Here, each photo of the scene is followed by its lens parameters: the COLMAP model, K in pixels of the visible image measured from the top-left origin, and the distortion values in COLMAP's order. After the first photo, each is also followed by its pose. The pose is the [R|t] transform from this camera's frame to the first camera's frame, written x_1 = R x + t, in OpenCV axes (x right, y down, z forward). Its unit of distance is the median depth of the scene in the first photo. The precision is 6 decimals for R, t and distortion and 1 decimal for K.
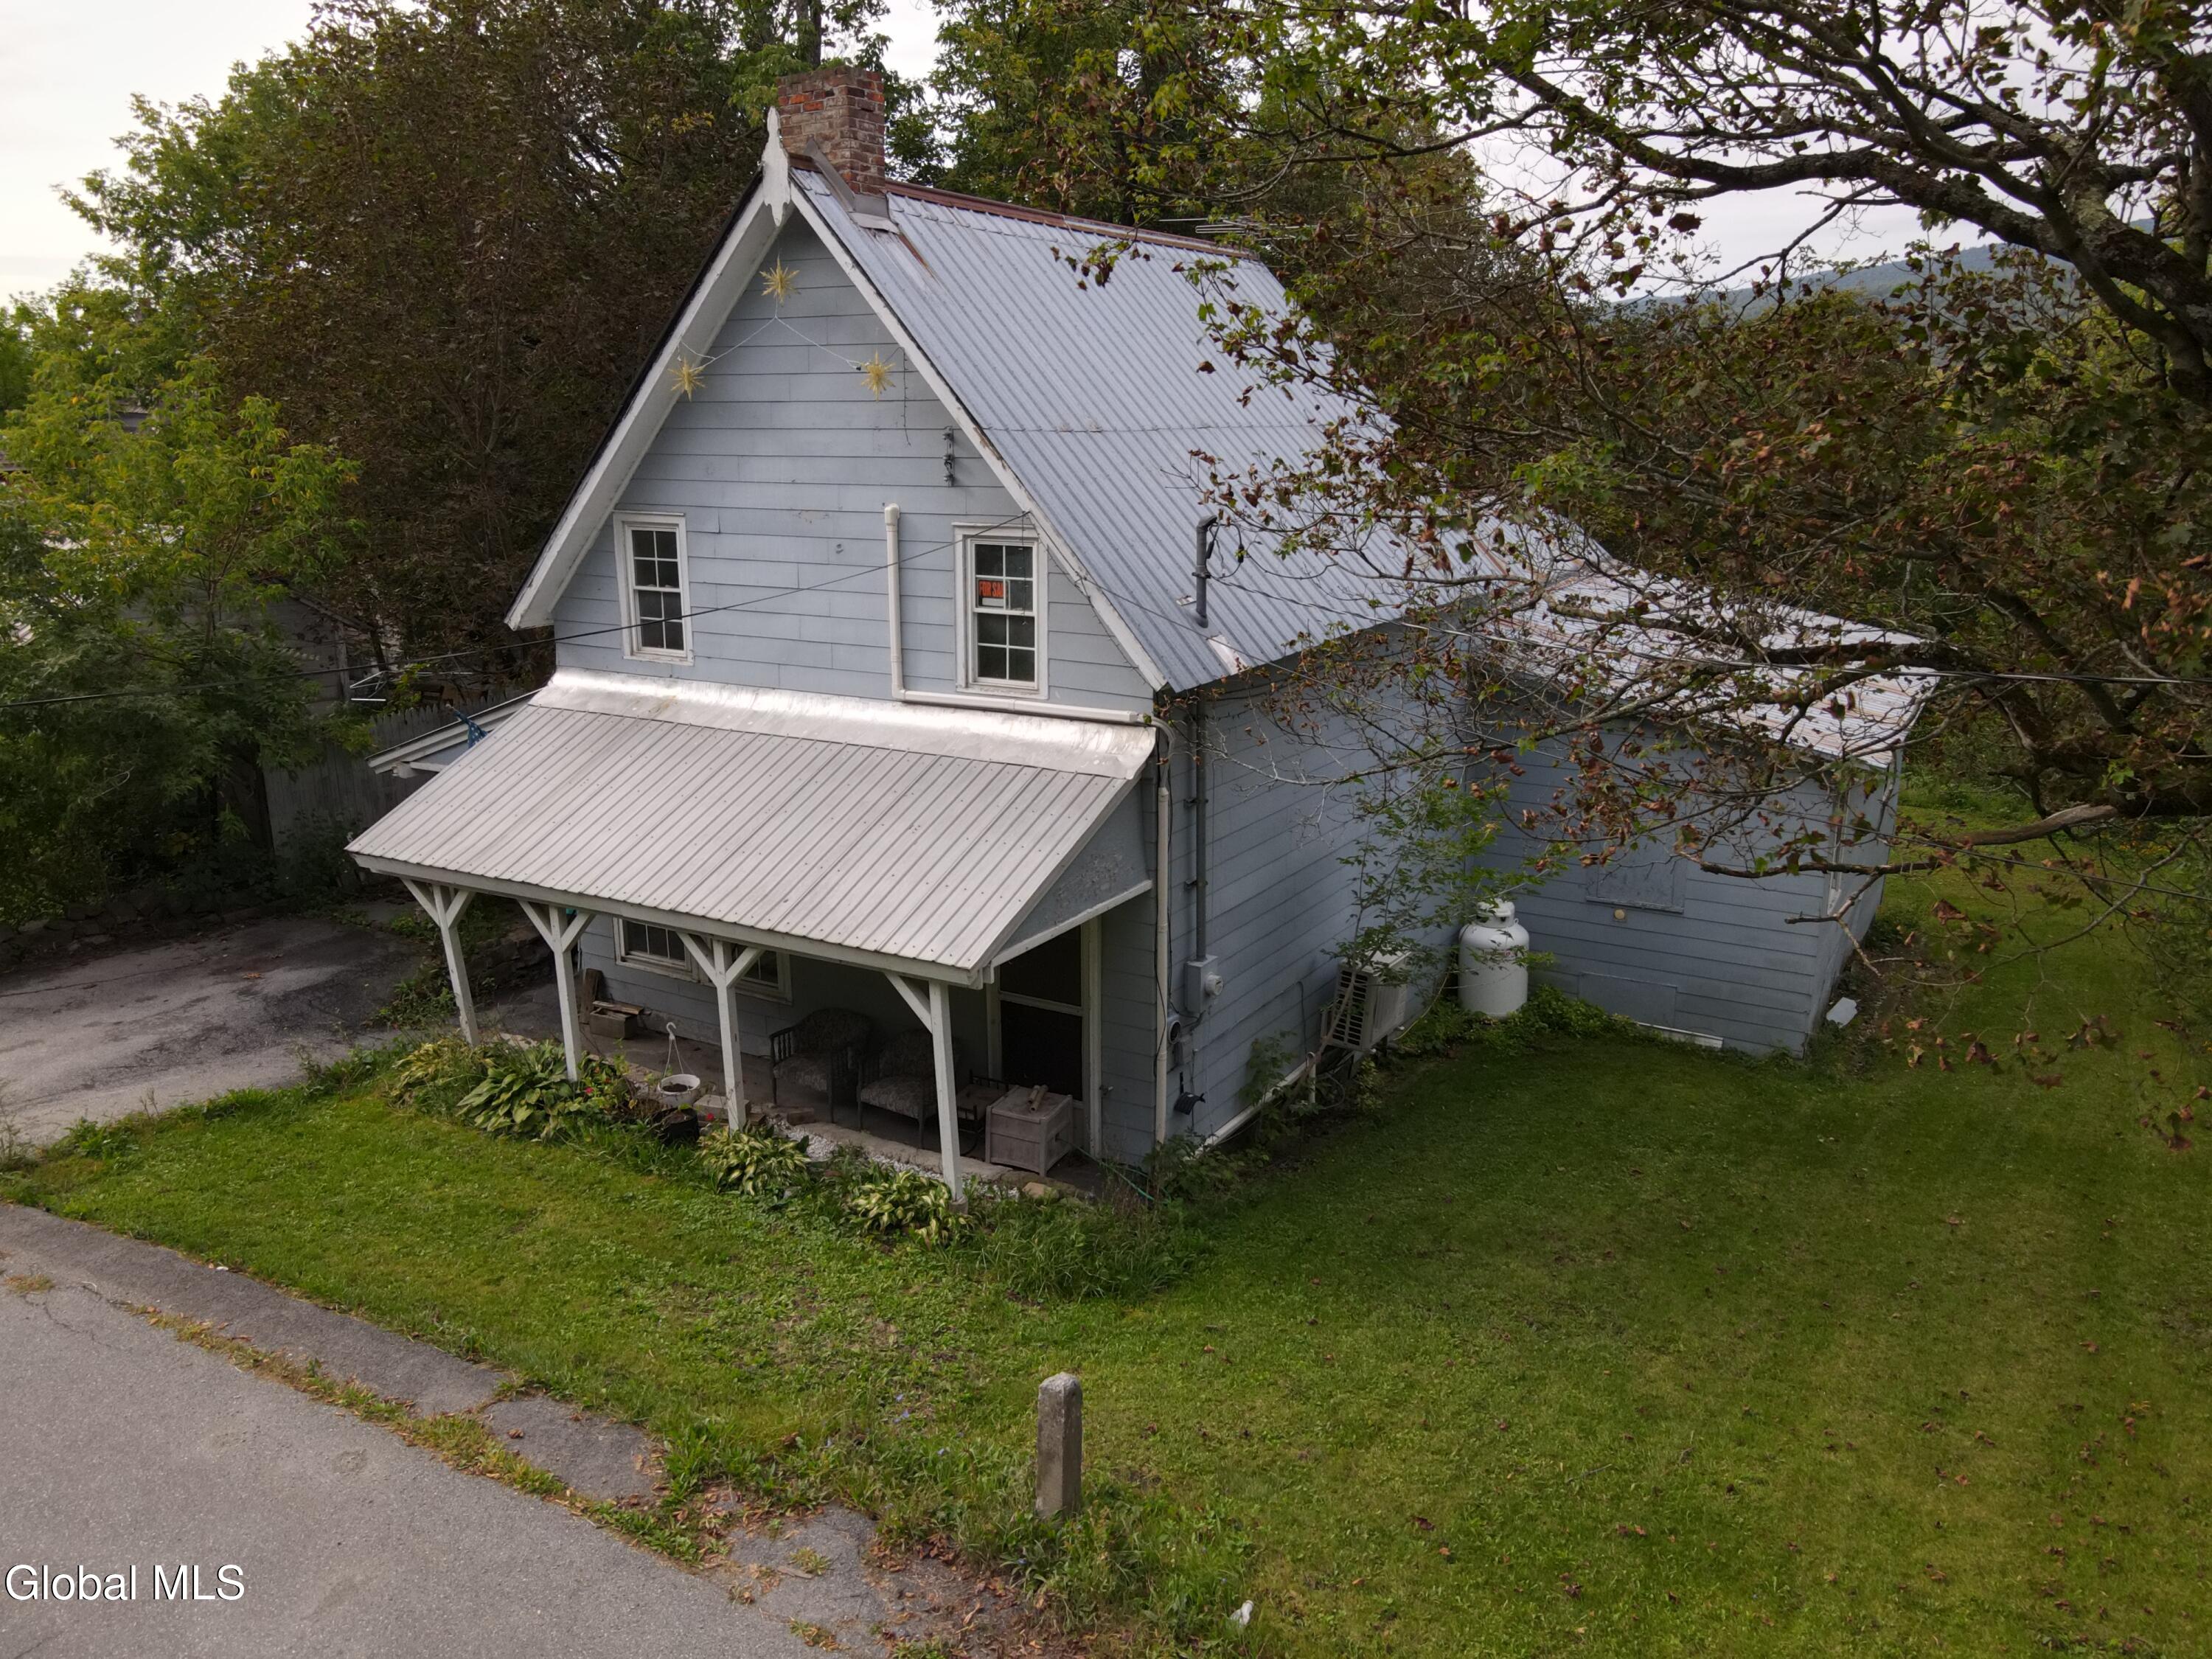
lens RADIAL K [[1602.9, 0, 1103.0], [0, 1602.9, 819.5], [0, 0, 1]] dist [0.000782, 0.017295]
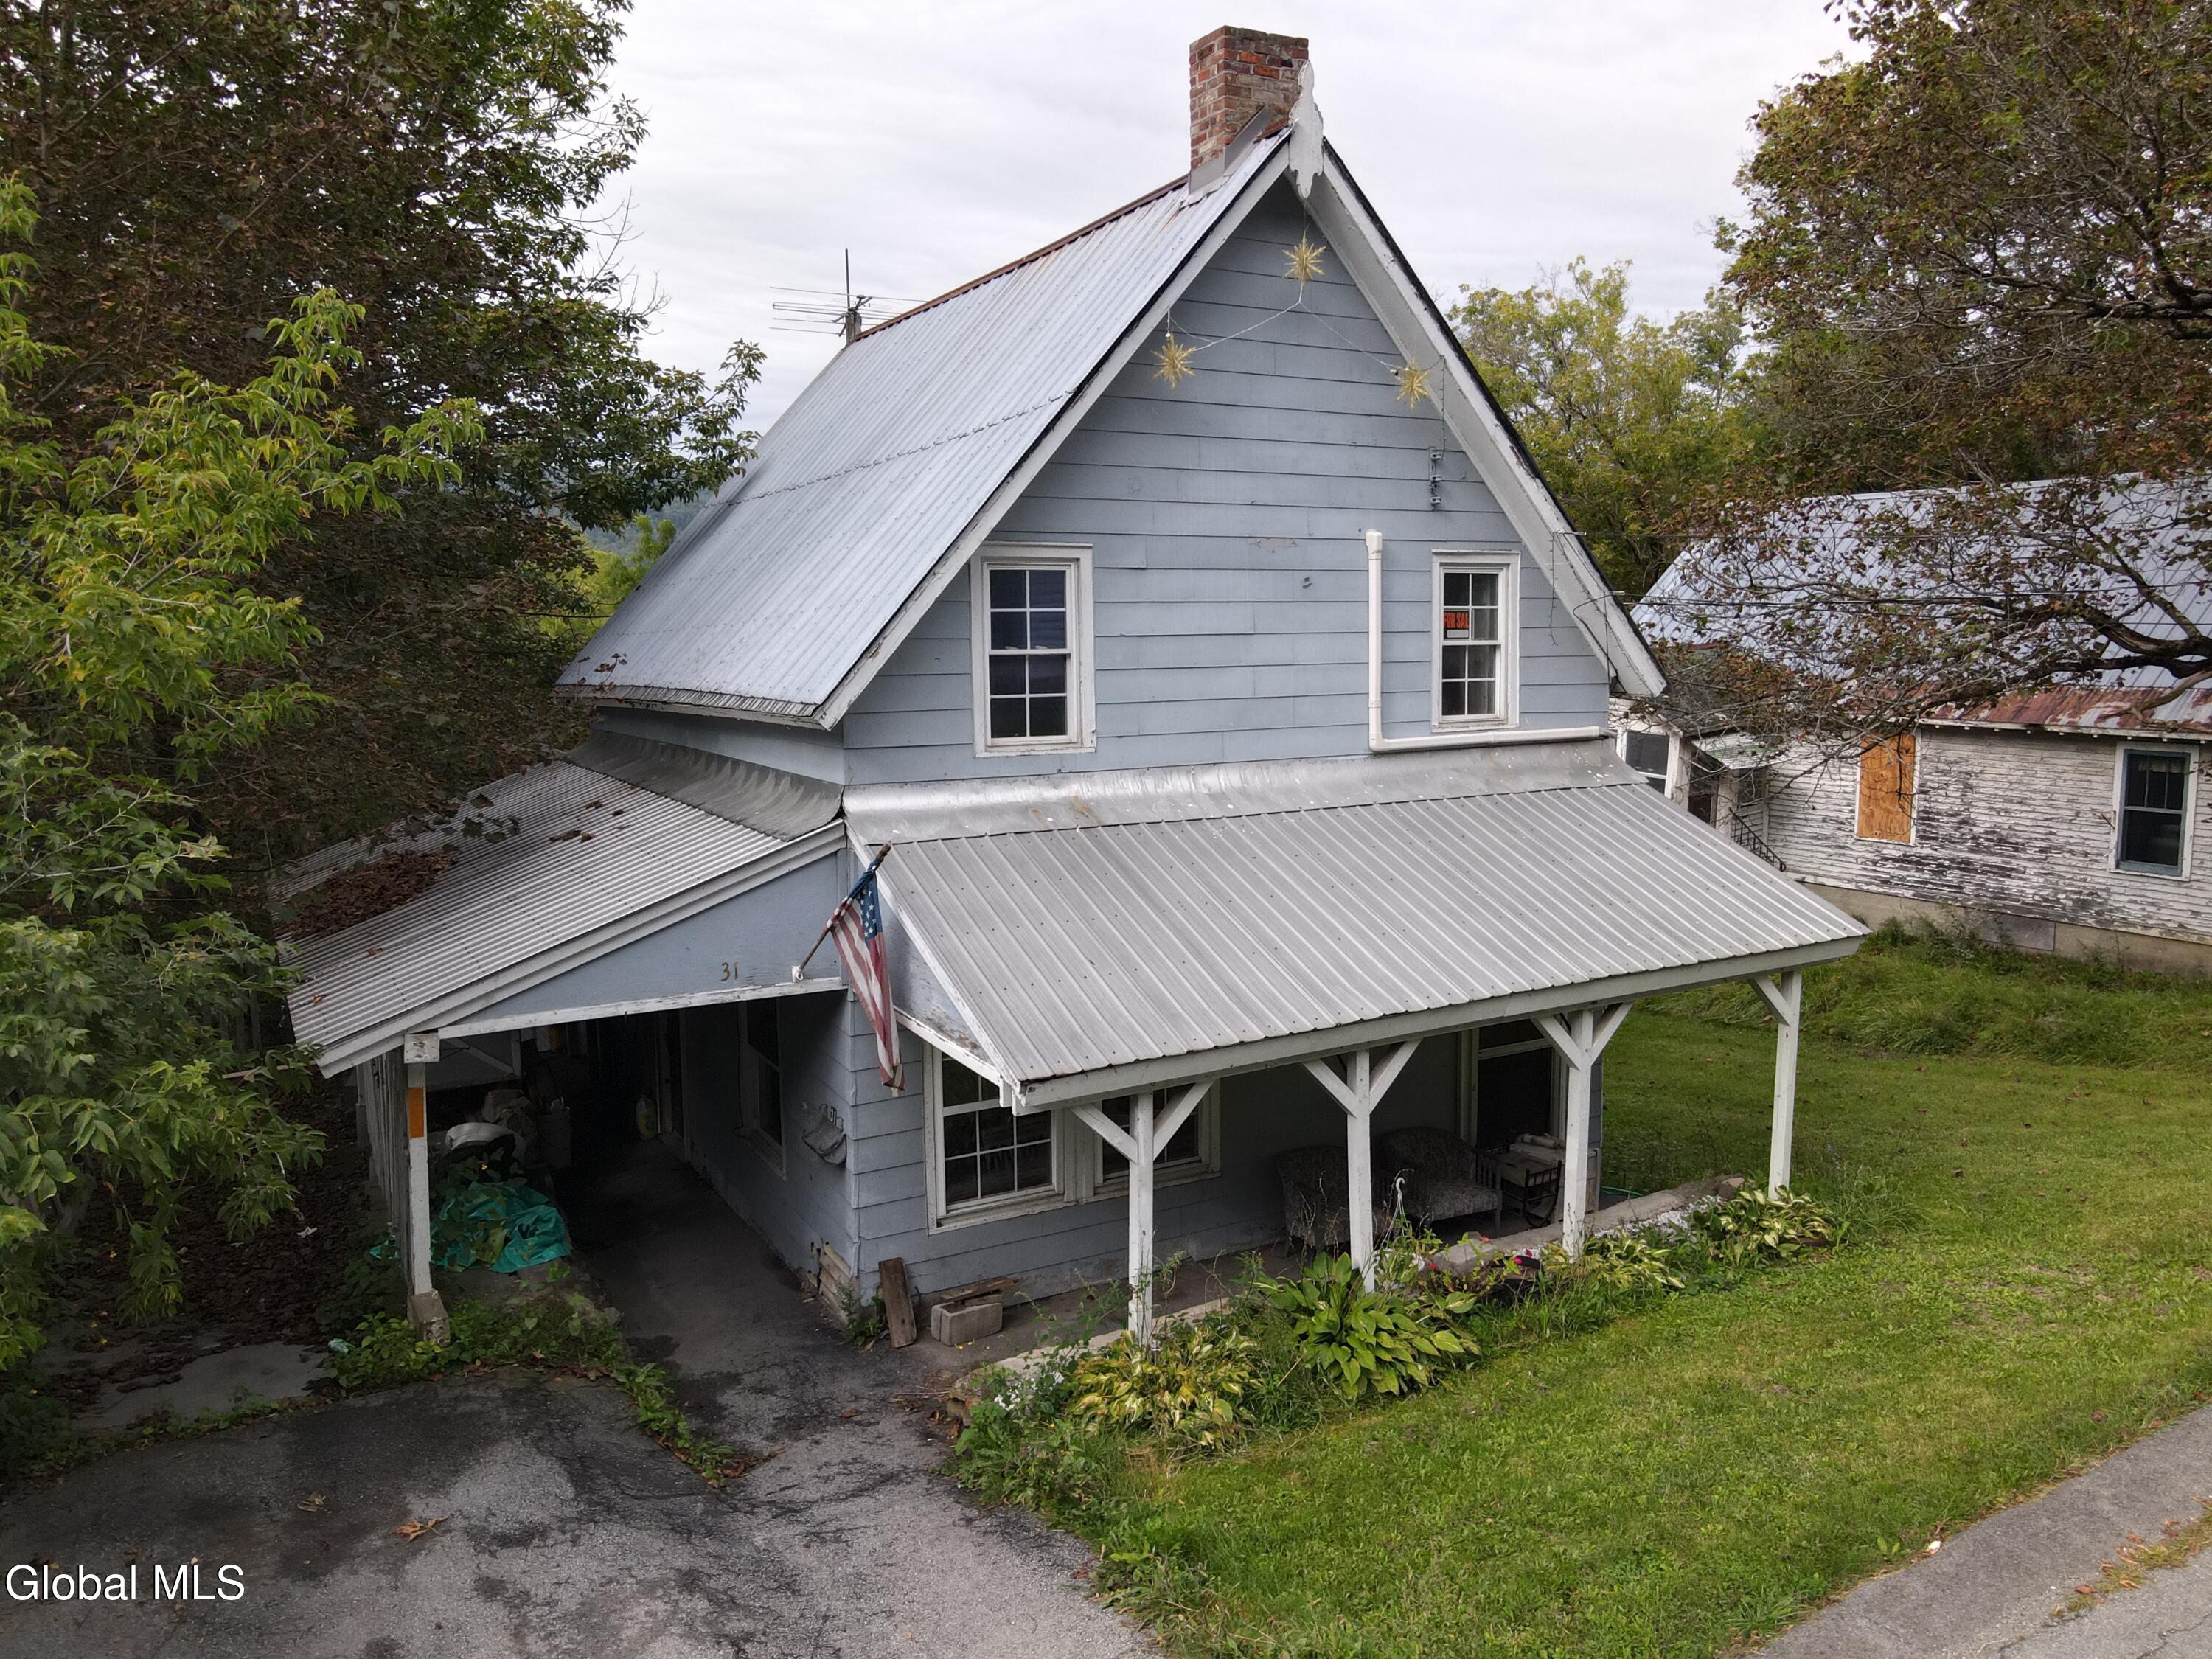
lens RADIAL K [[1602.9, 0, 1095.6], [0, 1602.9, 828.7], [0, 0, 1]] dist [0.000782, 0.017295]
pose [[0.509787, -0.106227, 0.853717, -0.949465], [0.222748, 0.974806, -0.011717, -0.056426], [-0.830964, 0.196137, 0.520605, 0.670027]]
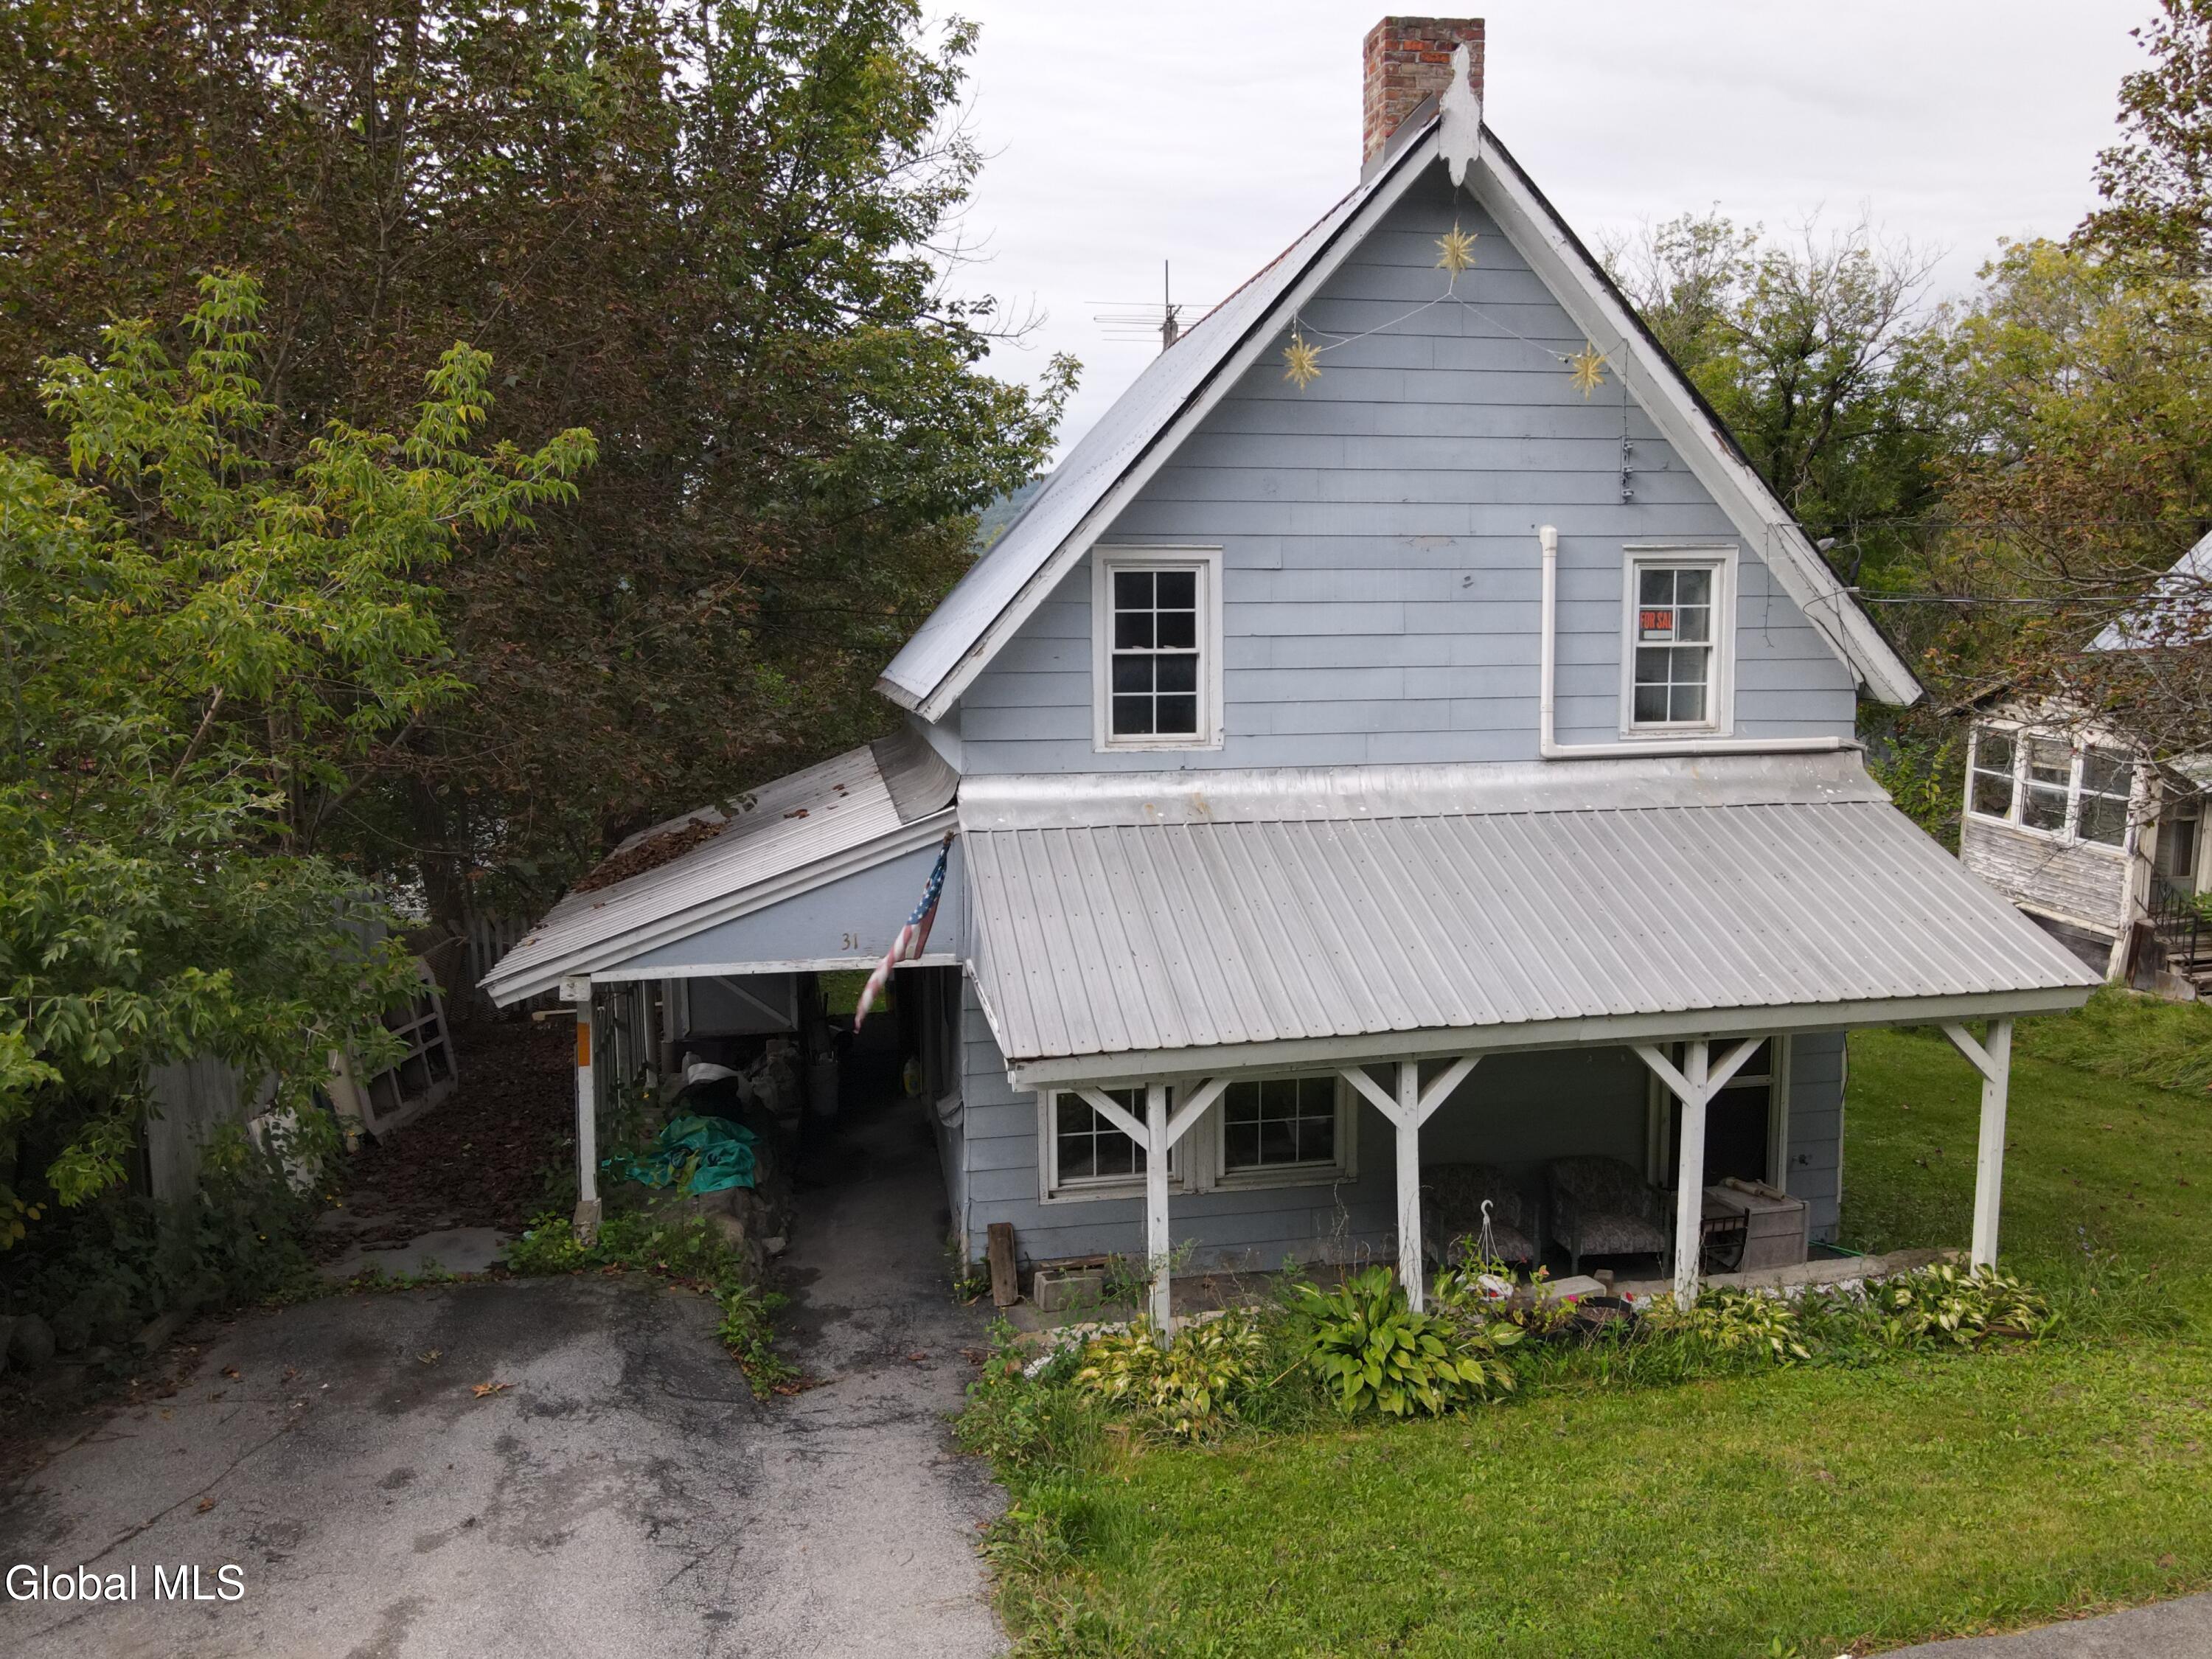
lens RADIAL K [[1602.9, 0, 1103.2], [0, 1602.9, 827.5], [0, 0, 1]] dist [0.000782, 0.017295]
pose [[0.756819, -0.080958, 0.648591, -0.840133], [0.168017, 0.983051, -0.073348, -0.015914], [-0.631660, 0.164486, 0.757595, 0.511090]]
